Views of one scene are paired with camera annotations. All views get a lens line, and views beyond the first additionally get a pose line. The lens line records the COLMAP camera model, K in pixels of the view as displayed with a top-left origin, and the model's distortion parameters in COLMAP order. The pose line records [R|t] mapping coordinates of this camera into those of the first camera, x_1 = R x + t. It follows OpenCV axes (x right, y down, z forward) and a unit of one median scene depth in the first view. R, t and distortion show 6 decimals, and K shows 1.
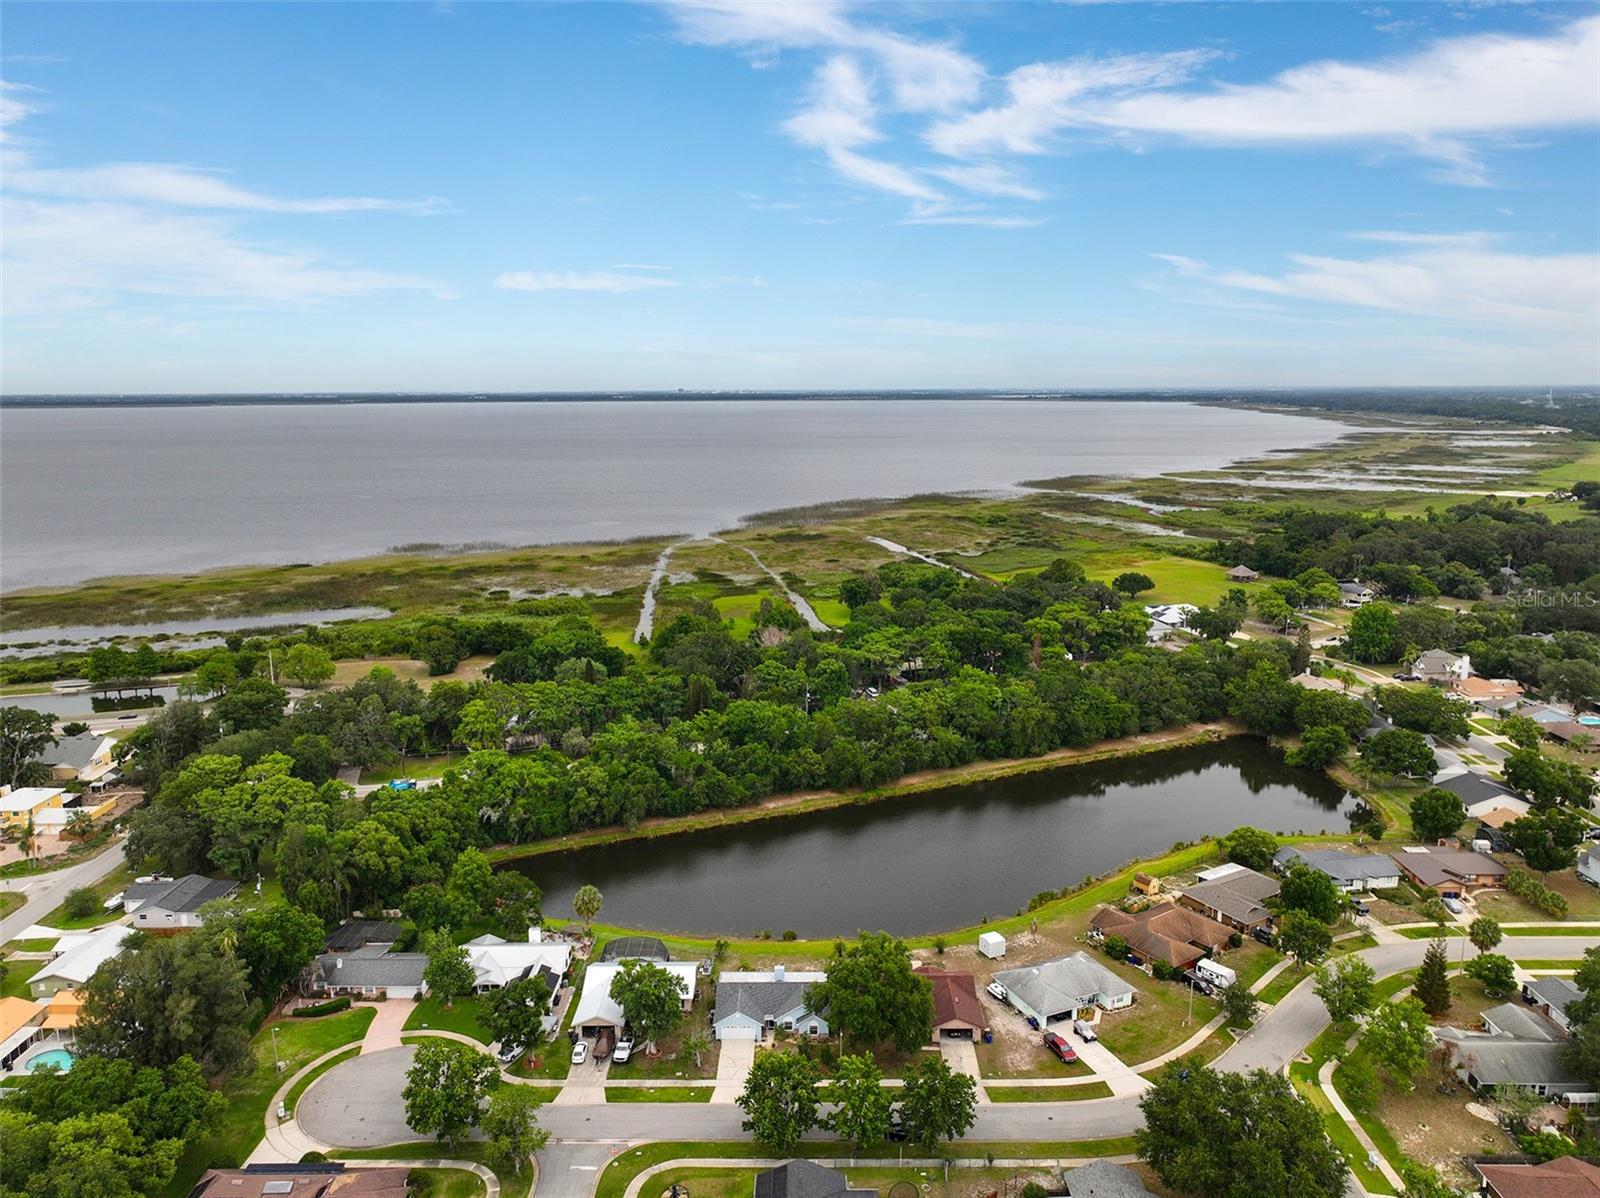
lens RADIAL K [[1126.9, 0, 799.6], [0, 1126.9, 601.7], [0, 0, 1]] dist [0.003093, 0.016474]
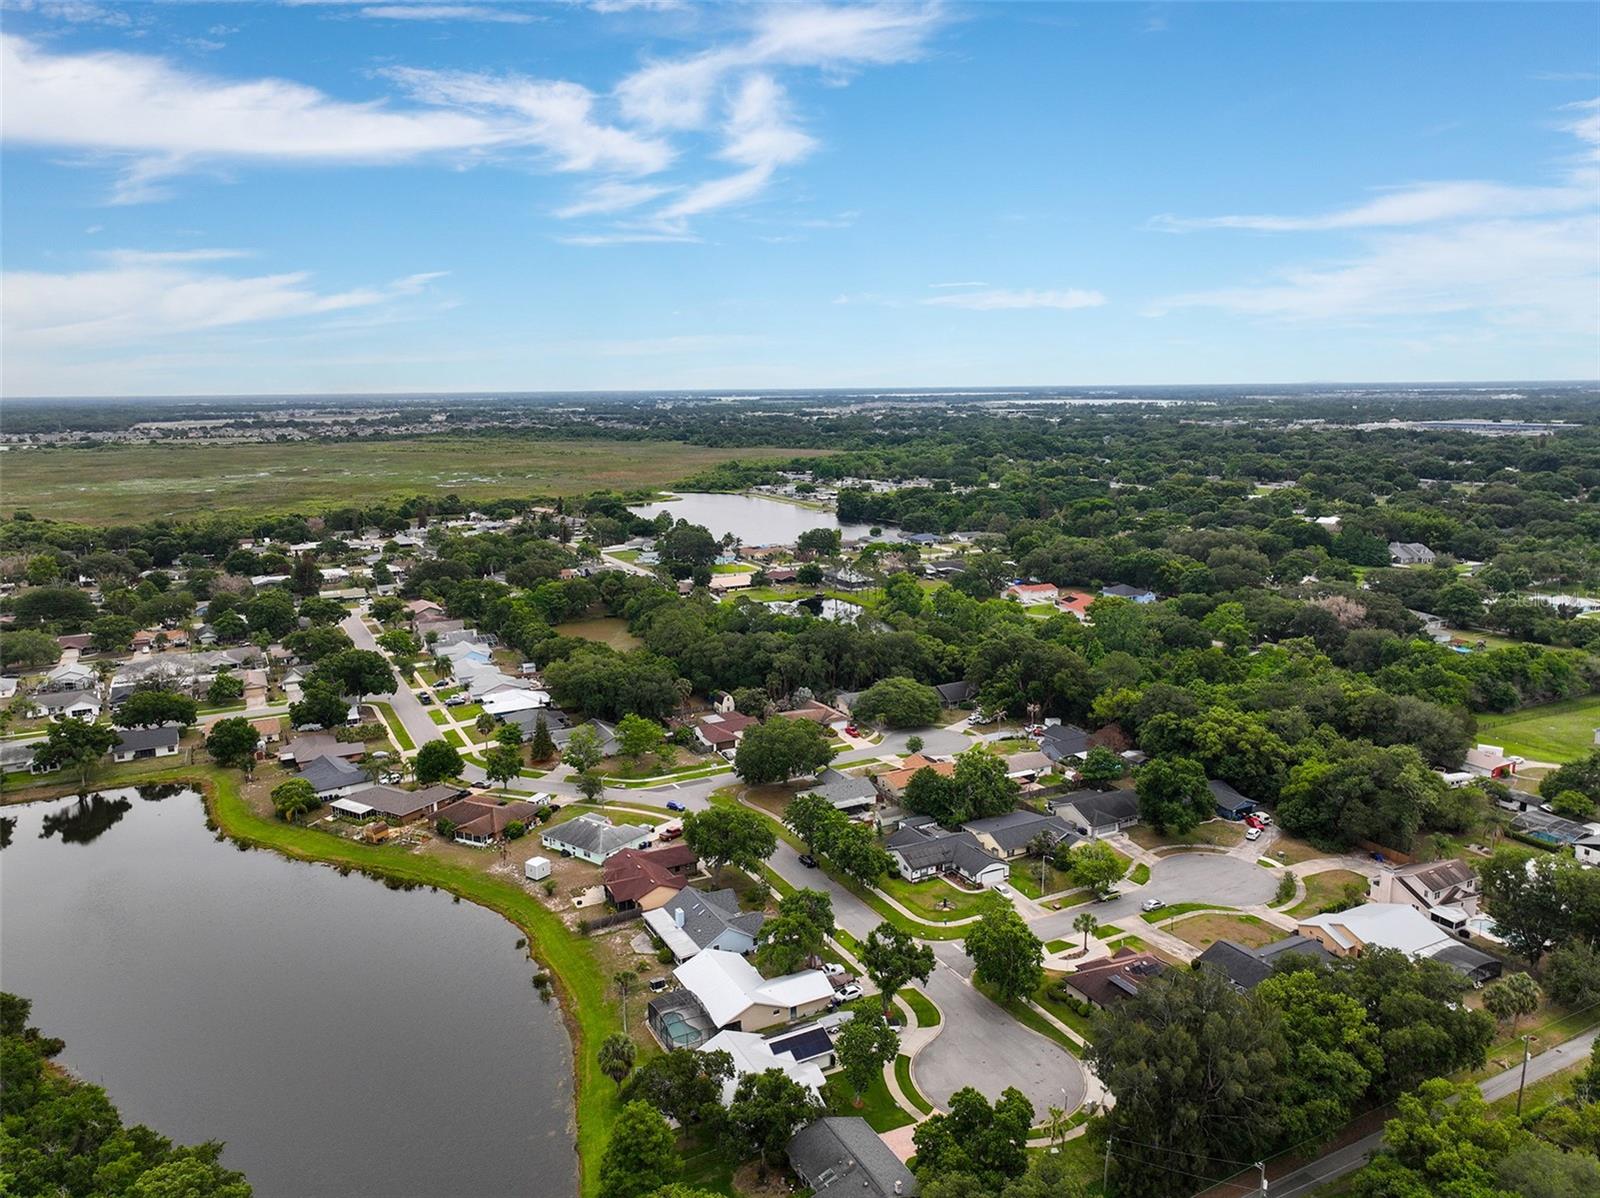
lens RADIAL K [[1126.9, 0, 799.0], [0, 1126.9, 592.6], [0, 0, 1]] dist [0.003093, 0.016474]
pose [[-0.470881, -0.149158, 0.869496, -0.625903], [0.181142, 0.948255, 0.260768, -0.137209], [-0.863400, 0.280293, -0.419496, 0.848664]]
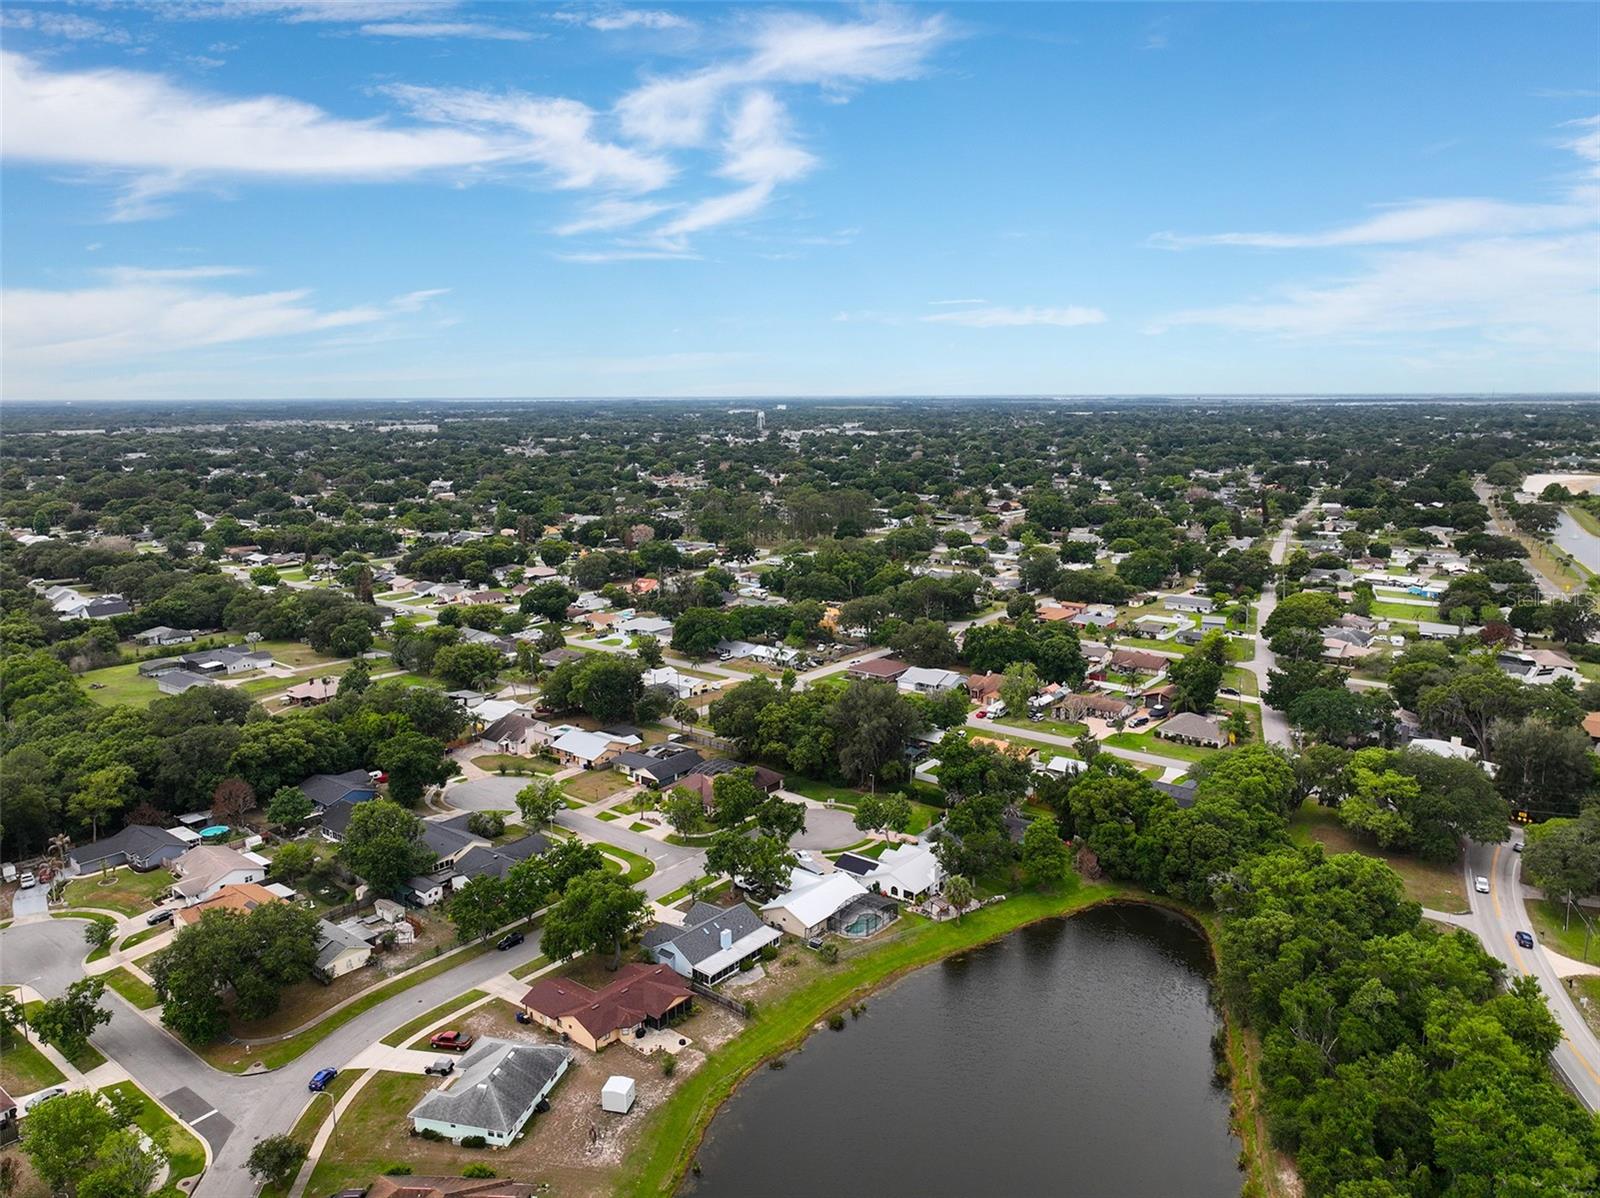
lens RADIAL K [[1126.9, 0, 804.6], [0, 1126.9, 605.8], [0, 0, 1]] dist [0.003093, 0.016474]
pose [[-0.615862, 0.156478, -0.772159, 0.455158], [-0.141153, 0.942306, 0.303539, -0.181235], [0.775107, 0.295930, -0.558242, 1.034197]]
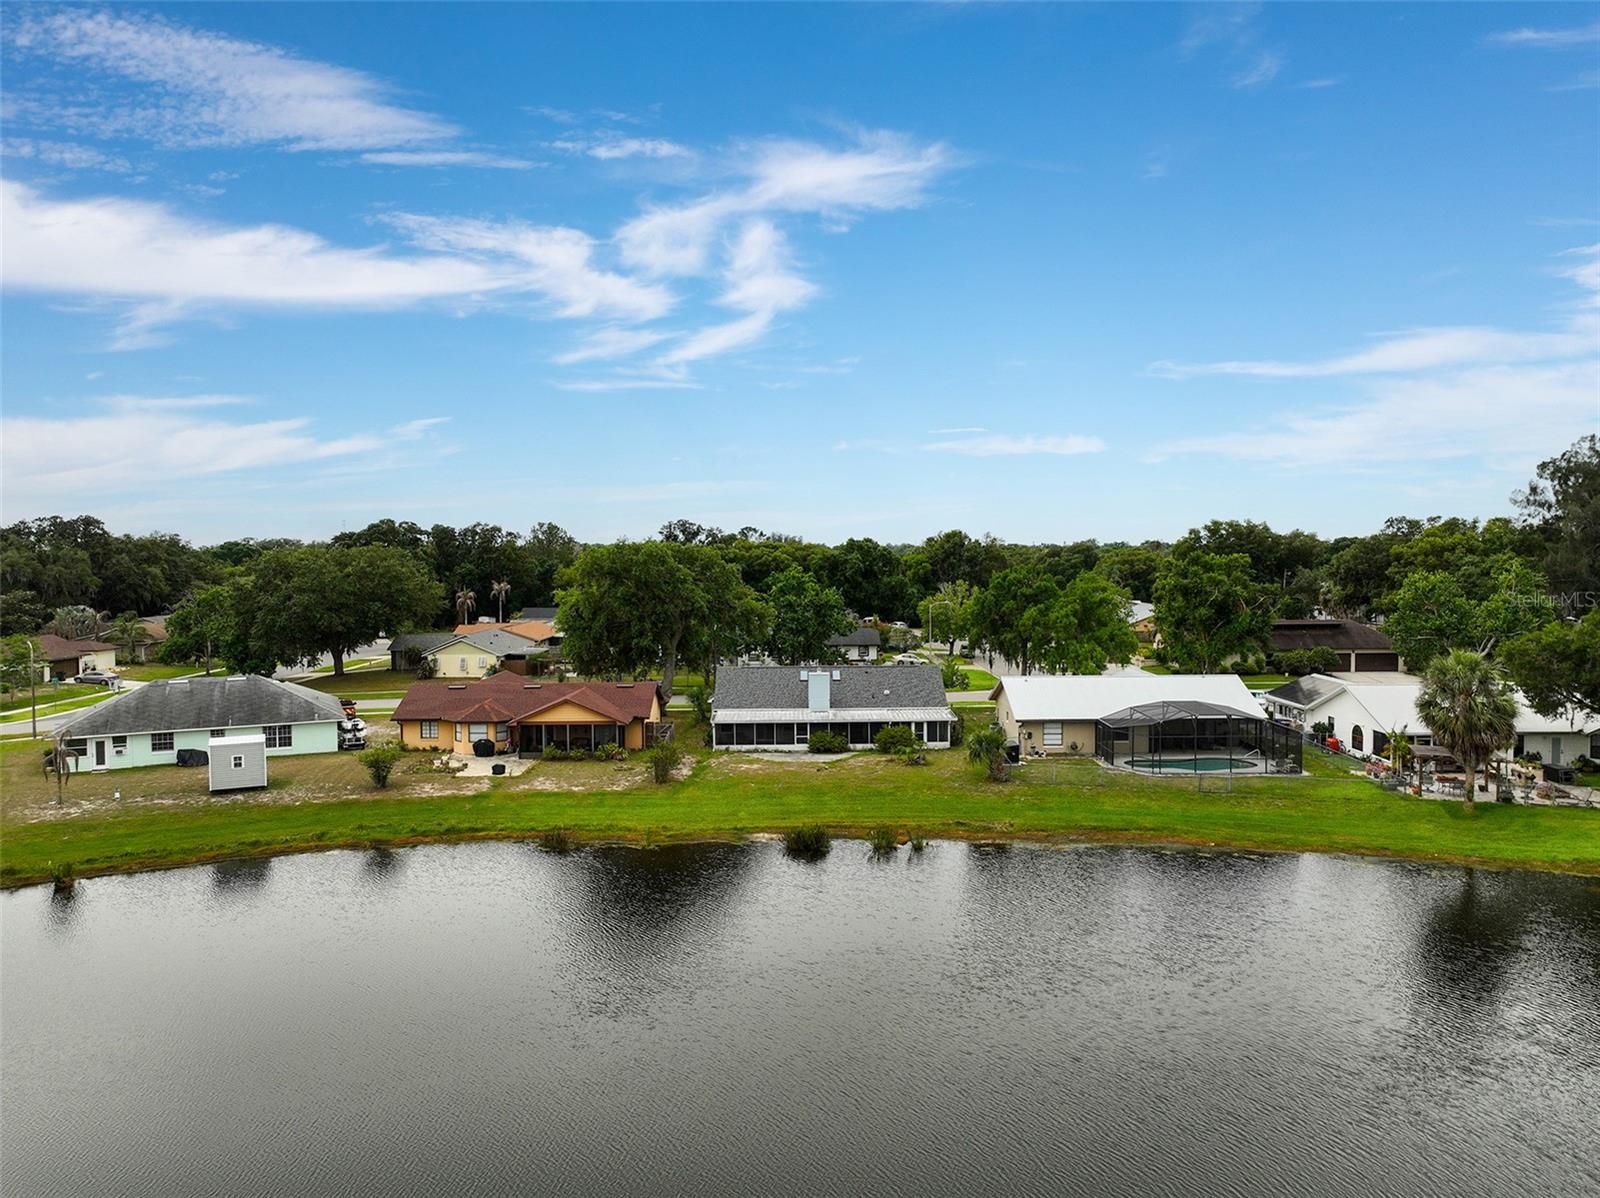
lens RADIAL K [[1126.9, 0, 794.4], [0, 1126.9, 597.9], [0, 0, 1]] dist [0.003093, 0.016474]
pose [[-0.999862, 0.015387, -0.006202, -0.003535], [0.013578, 0.973793, 0.227029, 0.126944], [0.009533, 0.226913, -0.973868, 0.976408]]
